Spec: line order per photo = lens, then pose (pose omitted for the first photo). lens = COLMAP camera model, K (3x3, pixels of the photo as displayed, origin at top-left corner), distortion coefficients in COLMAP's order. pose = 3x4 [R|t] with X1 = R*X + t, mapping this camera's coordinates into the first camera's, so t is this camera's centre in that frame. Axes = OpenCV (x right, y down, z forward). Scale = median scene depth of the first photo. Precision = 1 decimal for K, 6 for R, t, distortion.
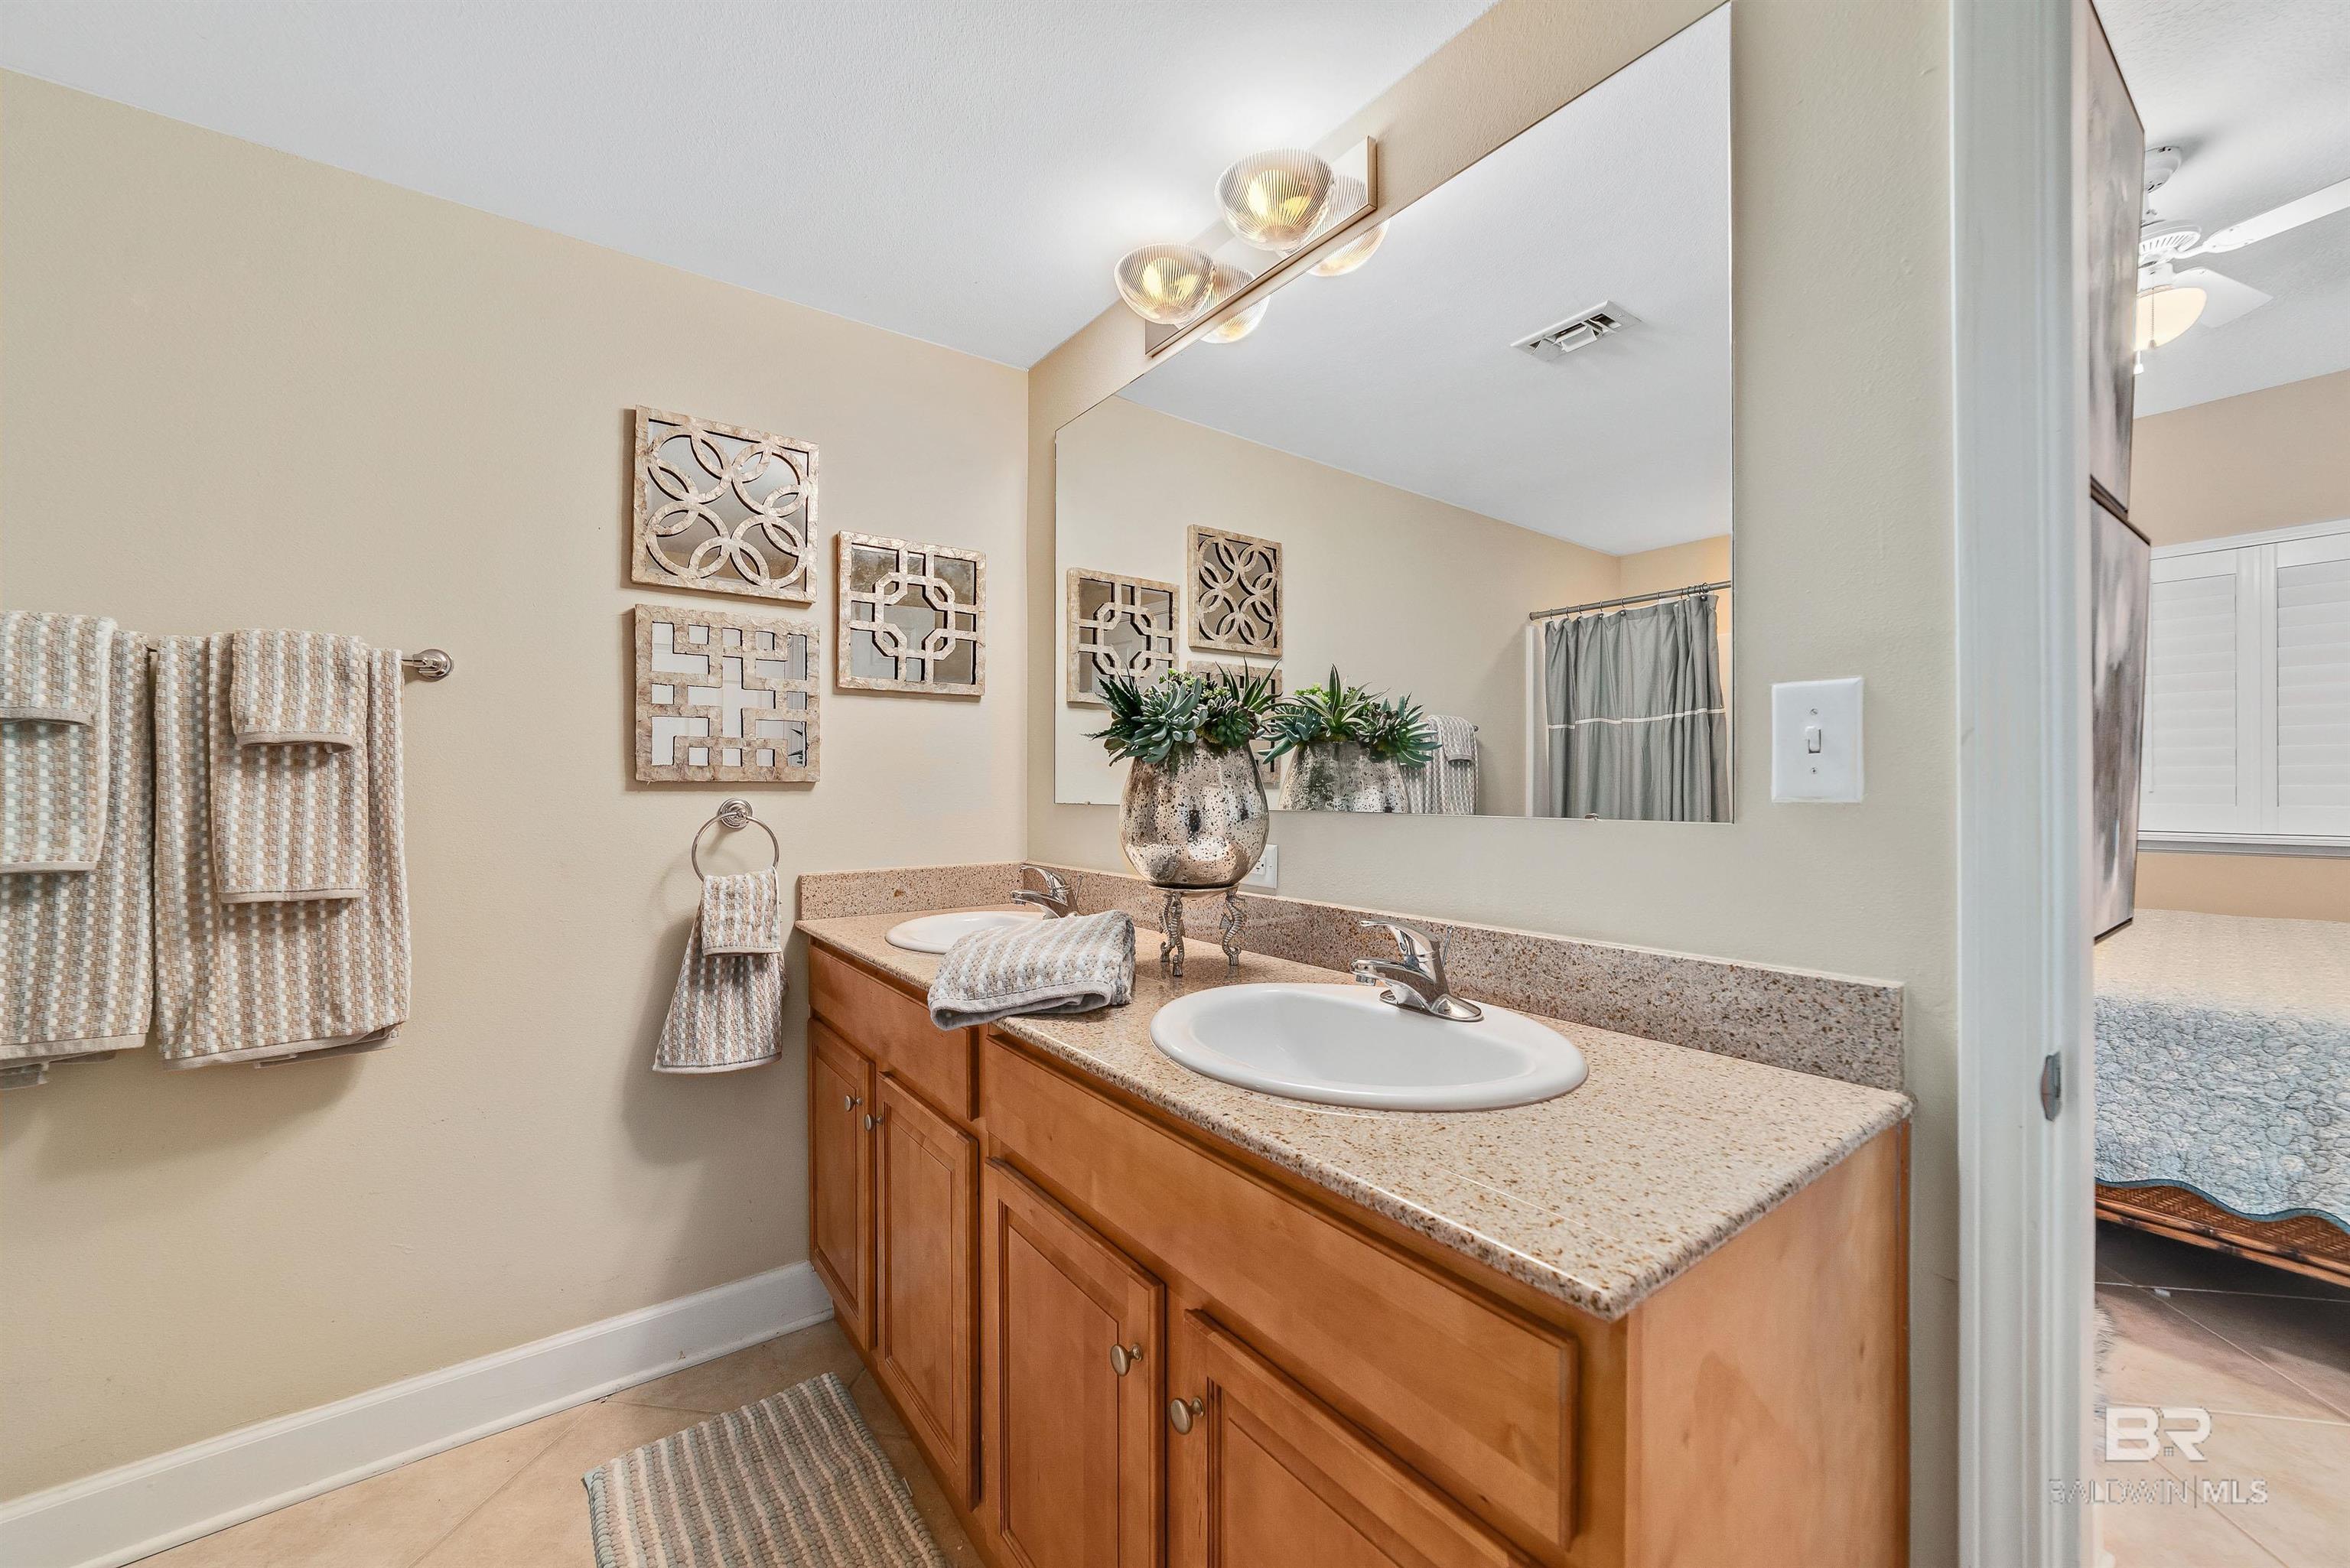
lens RADIAL K [[907.0, 0, 1192.8], [0, 907.0, 783.3], [0, 0, 1]] dist [-0.015282, 0.005044]
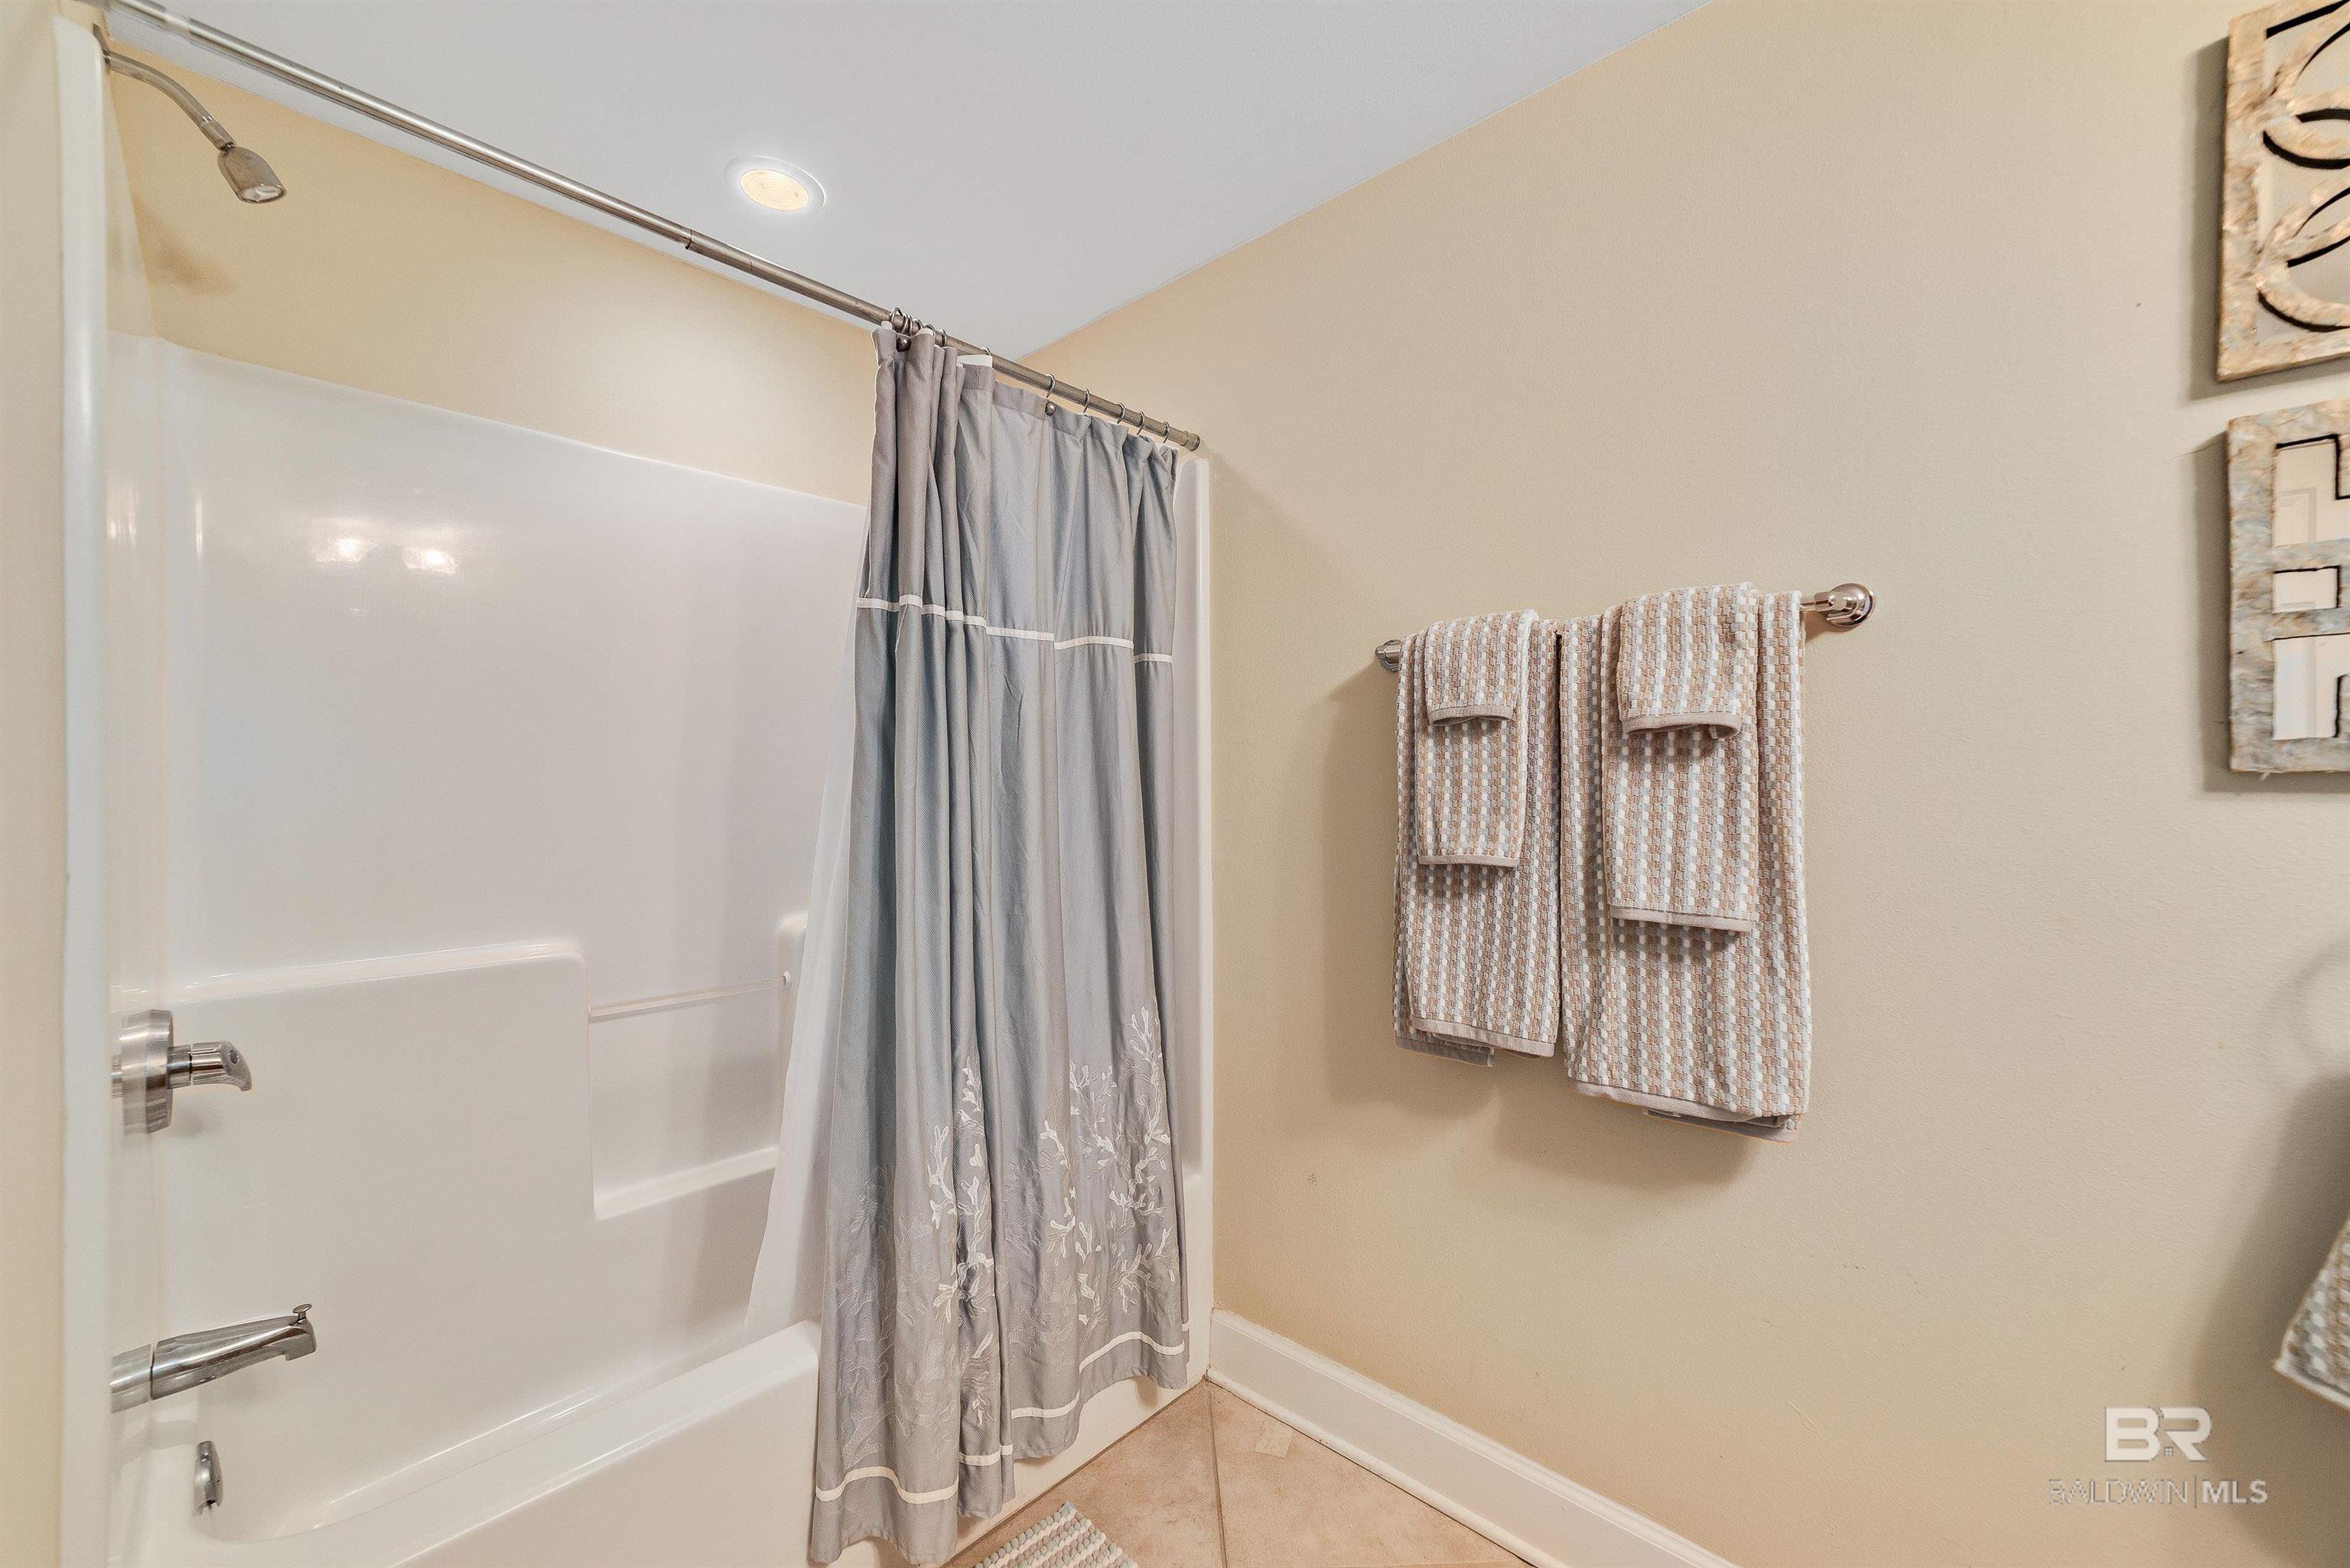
lens RADIAL K [[907.0, 0, 1182.6], [0, 907.0, 782.1], [0, 0, 1]] dist [-0.015282, 0.005044]
pose [[0.156270, 0.001786, -0.987713, -0.276631], [0.001927, 0.999996, 0.002113, 0.000997], [0.987713, -0.002234, 0.156265, 0.444355]]
